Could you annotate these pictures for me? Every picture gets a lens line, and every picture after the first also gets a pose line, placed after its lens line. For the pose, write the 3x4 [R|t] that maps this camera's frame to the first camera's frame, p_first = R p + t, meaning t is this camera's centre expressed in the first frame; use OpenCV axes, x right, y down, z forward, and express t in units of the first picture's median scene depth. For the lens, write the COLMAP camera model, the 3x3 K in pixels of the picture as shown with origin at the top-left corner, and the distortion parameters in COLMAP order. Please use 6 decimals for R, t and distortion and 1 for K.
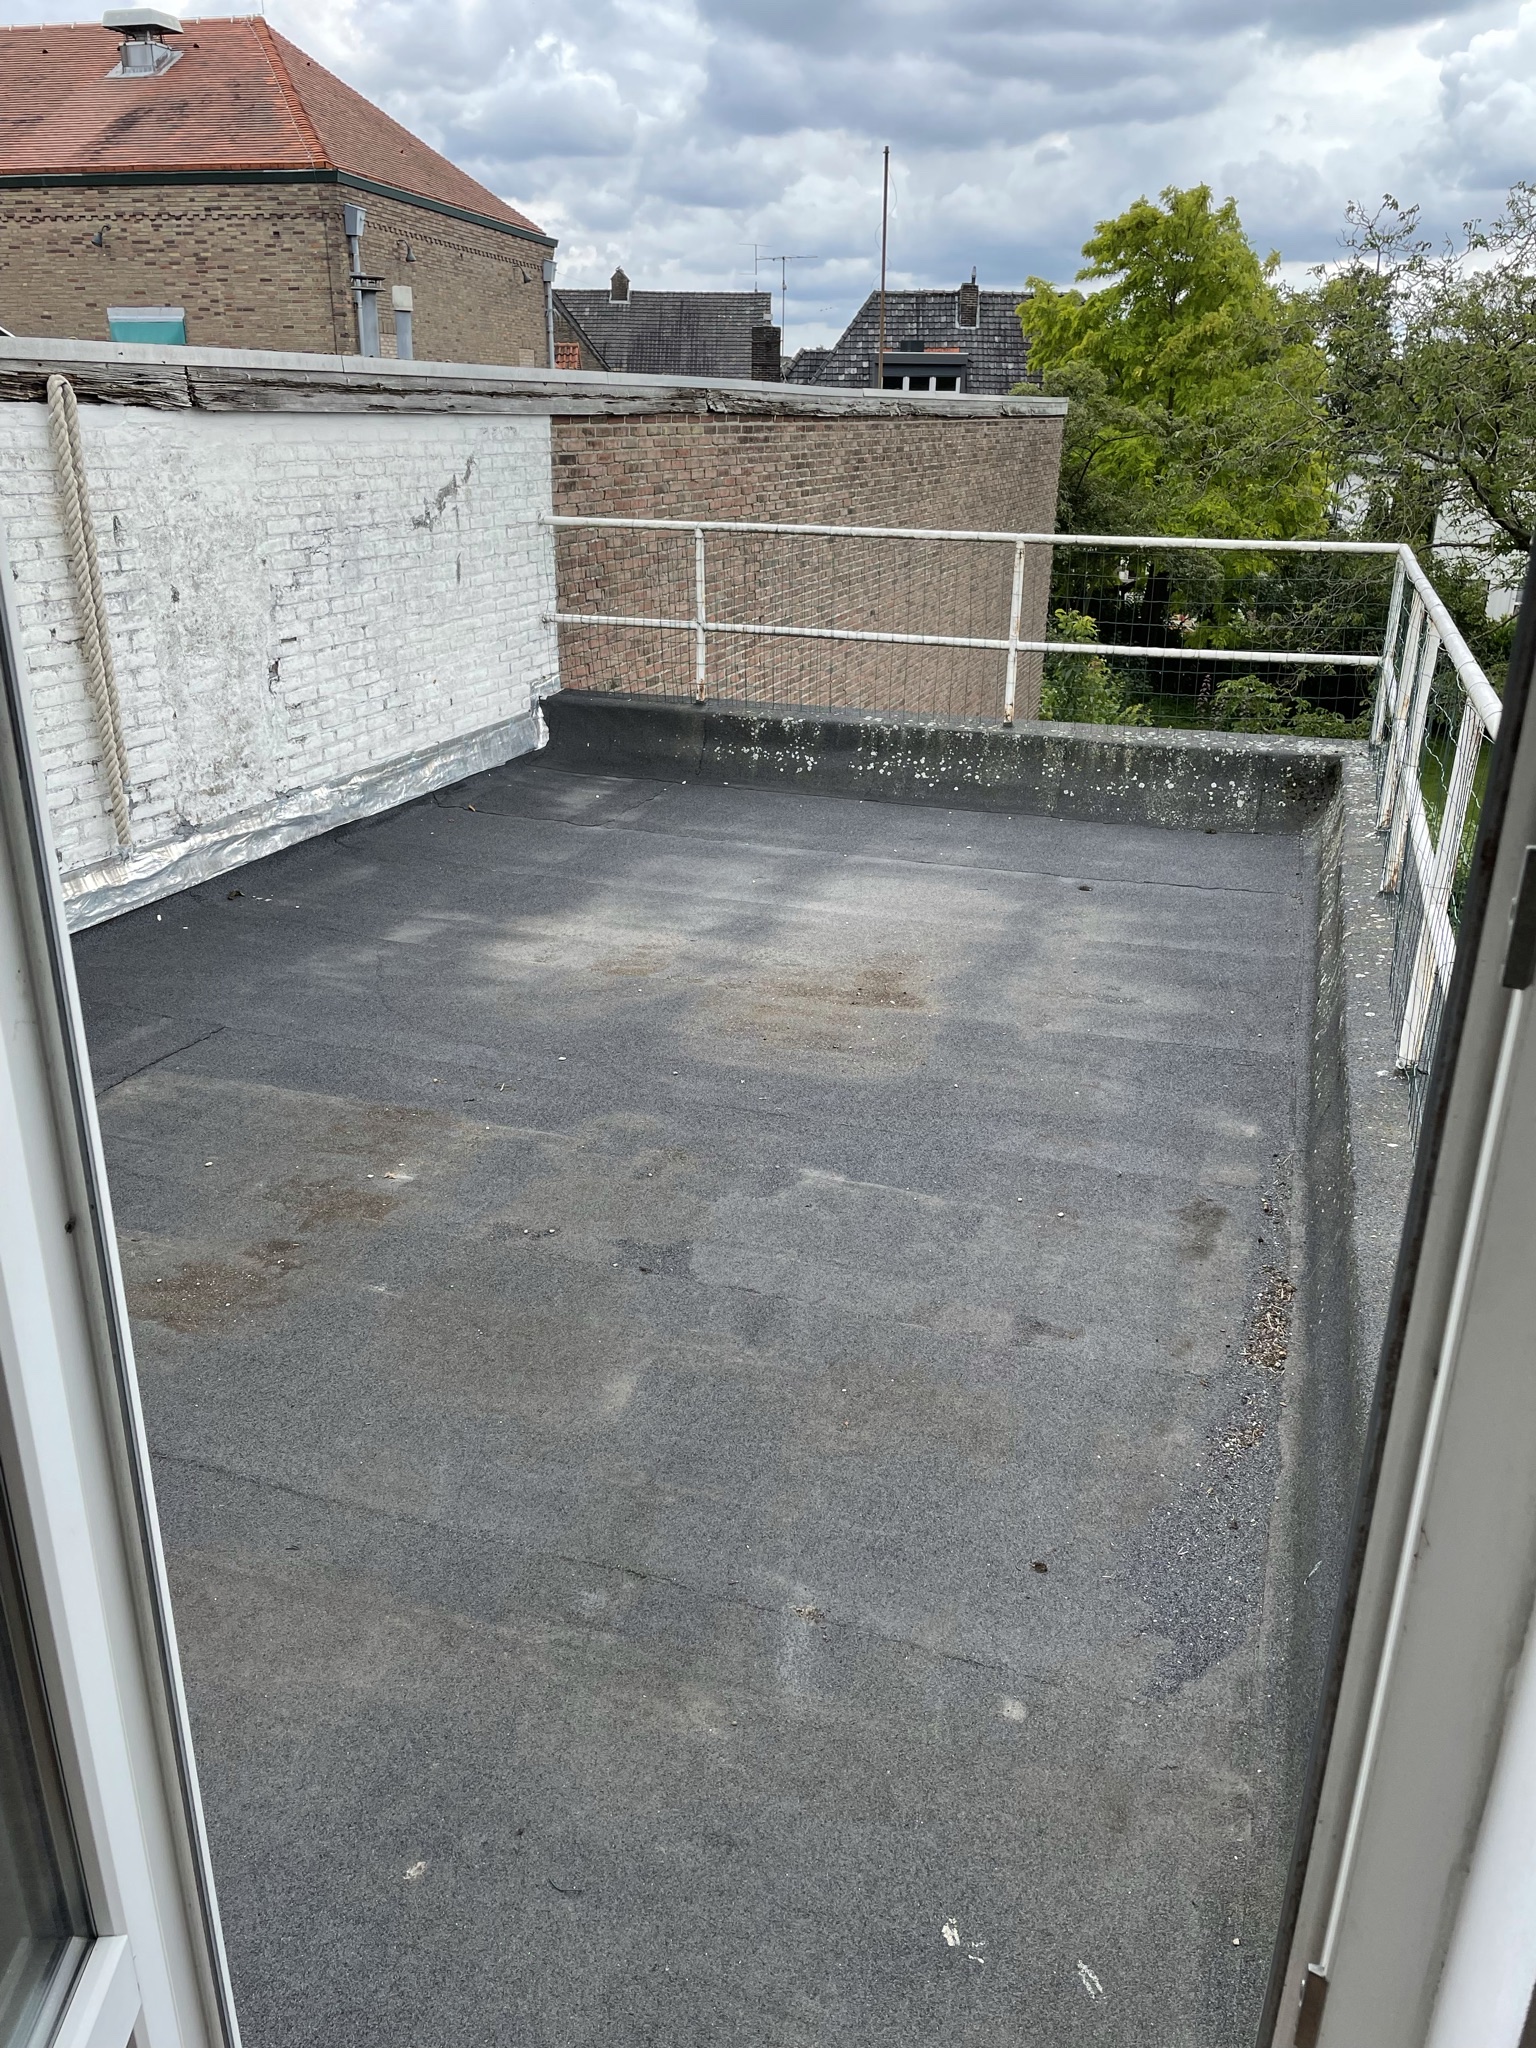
lens RADIAL K [[1545.6, 0, 769.5], [0, 1545.6, 1026.3], [0, 0, 1]] dist [0.097364, -0.121758]
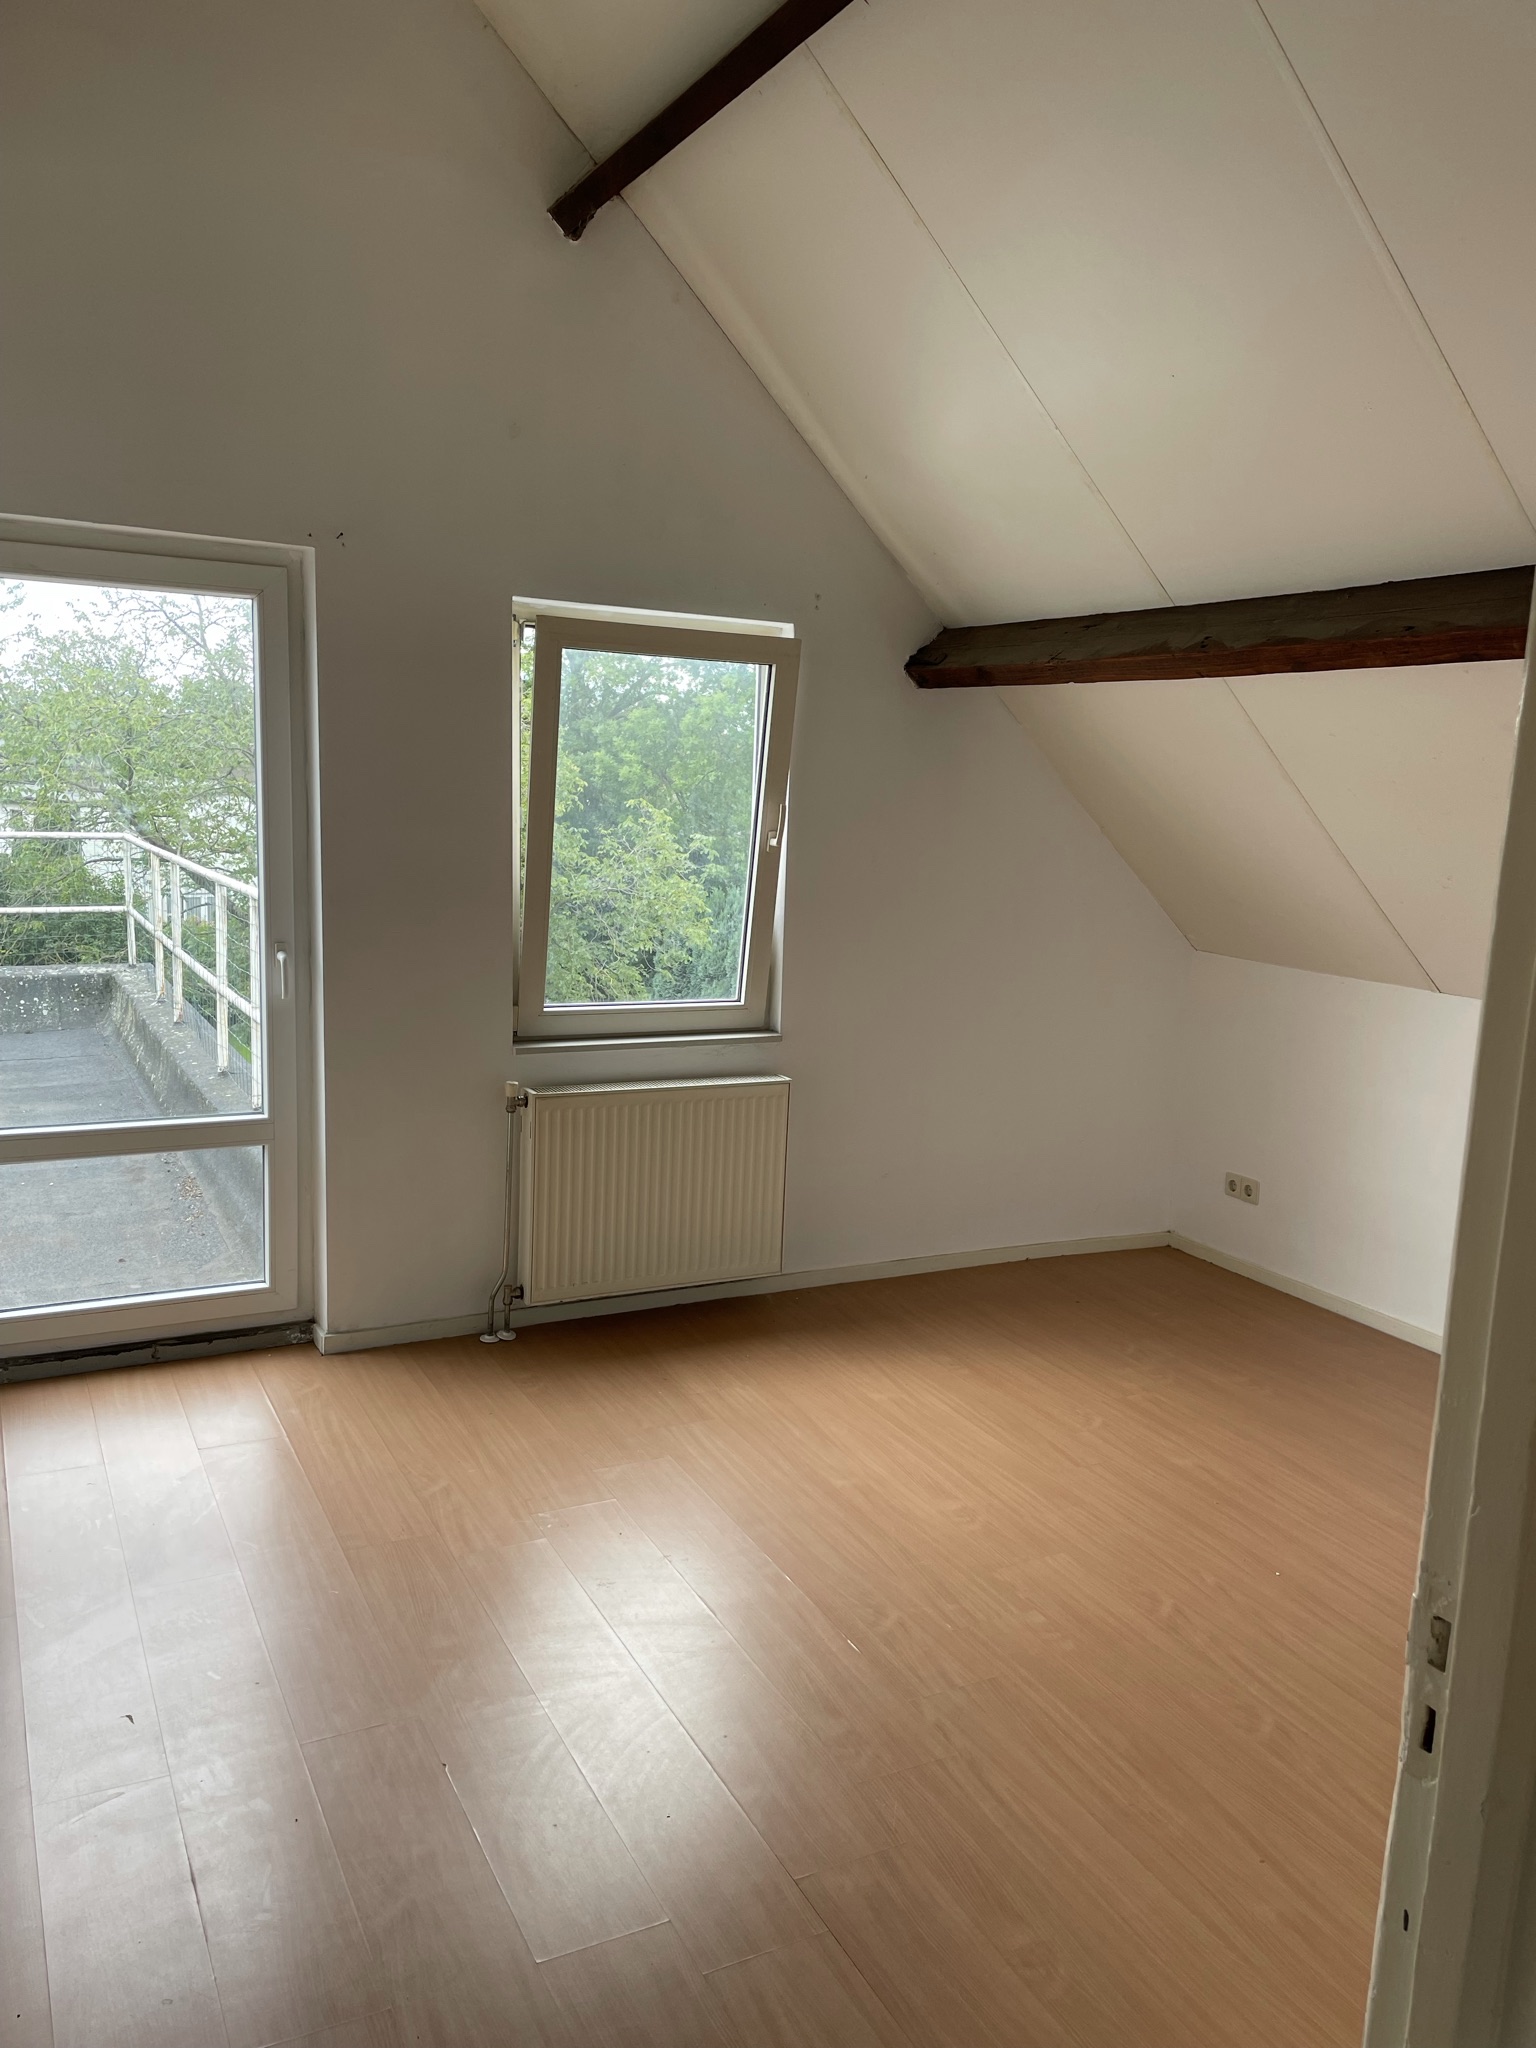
lens RADIAL K [[1555.1, 0, 778.9], [0, 1555.1, 1041.6], [0, 0, 1]] dist [0.094710, -0.108929]
pose [[0.692325, -0.104570, 0.713968, -0.274782], [0.237562, 0.967315, -0.088685, 0.176352], [-0.681359, 0.231011, 0.694539, -0.456516]]
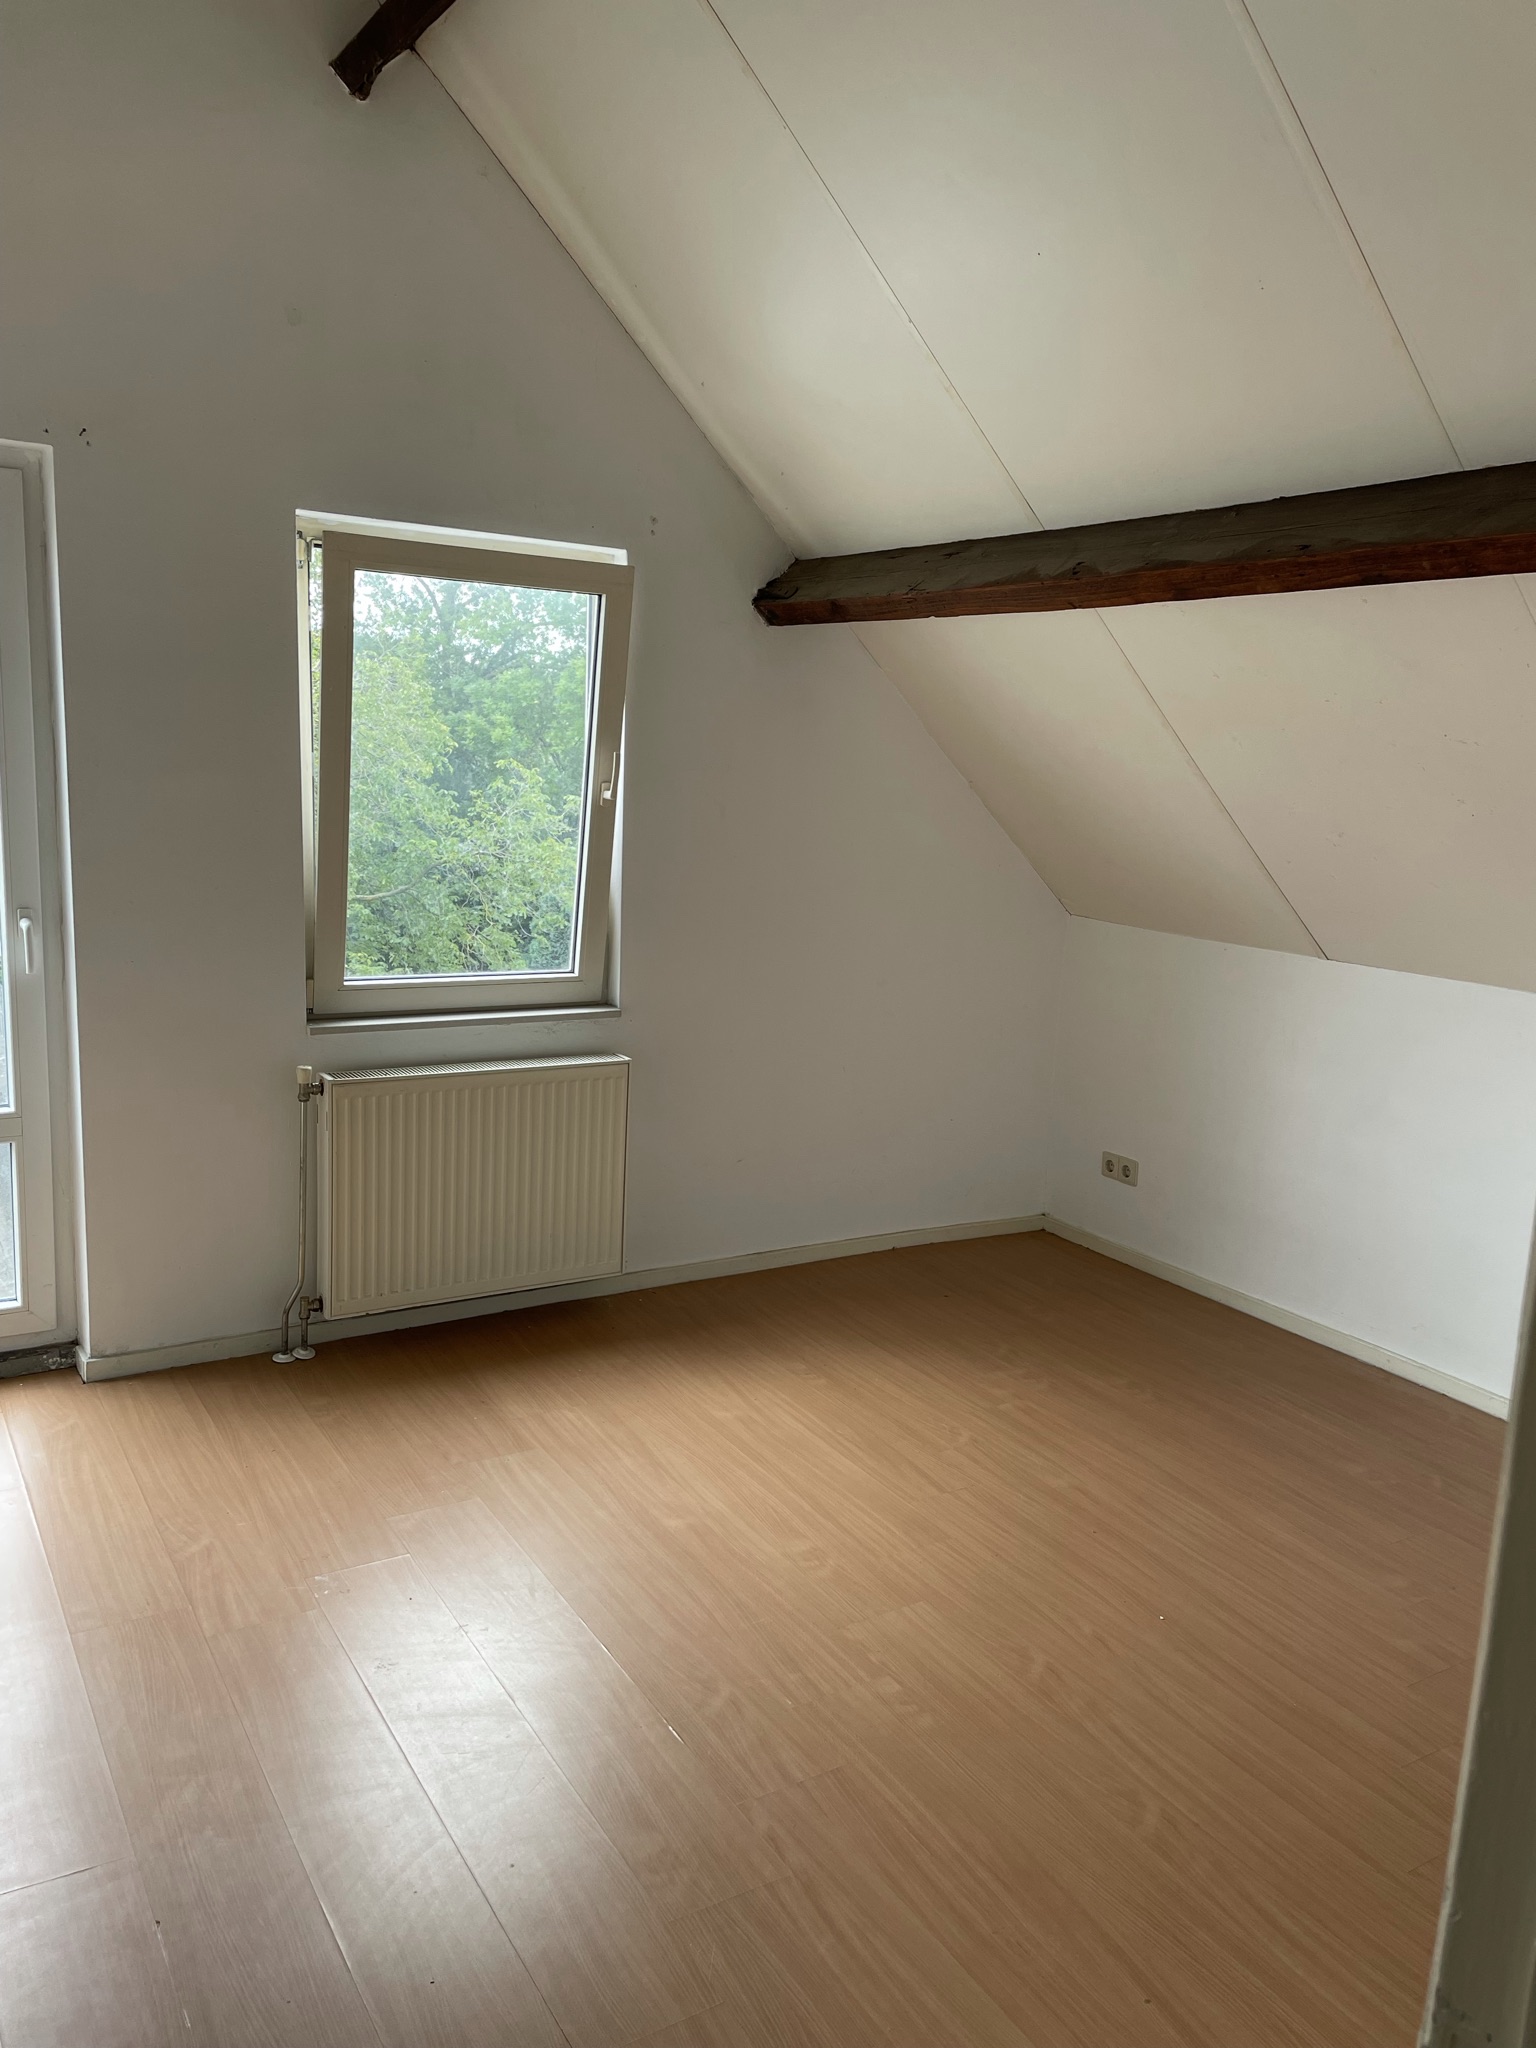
lens RADIAL K [[1545.6, 0, 769.5], [0, 1545.6, 1026.3], [0, 0, 1]] dist [0.097364, -0.121758]
pose [[0.642416, -0.119188, 0.757031, -0.170272], [0.249776, 0.966455, -0.059799, 0.167380], [-0.724509, 0.227504, 0.650637, -0.401348]]
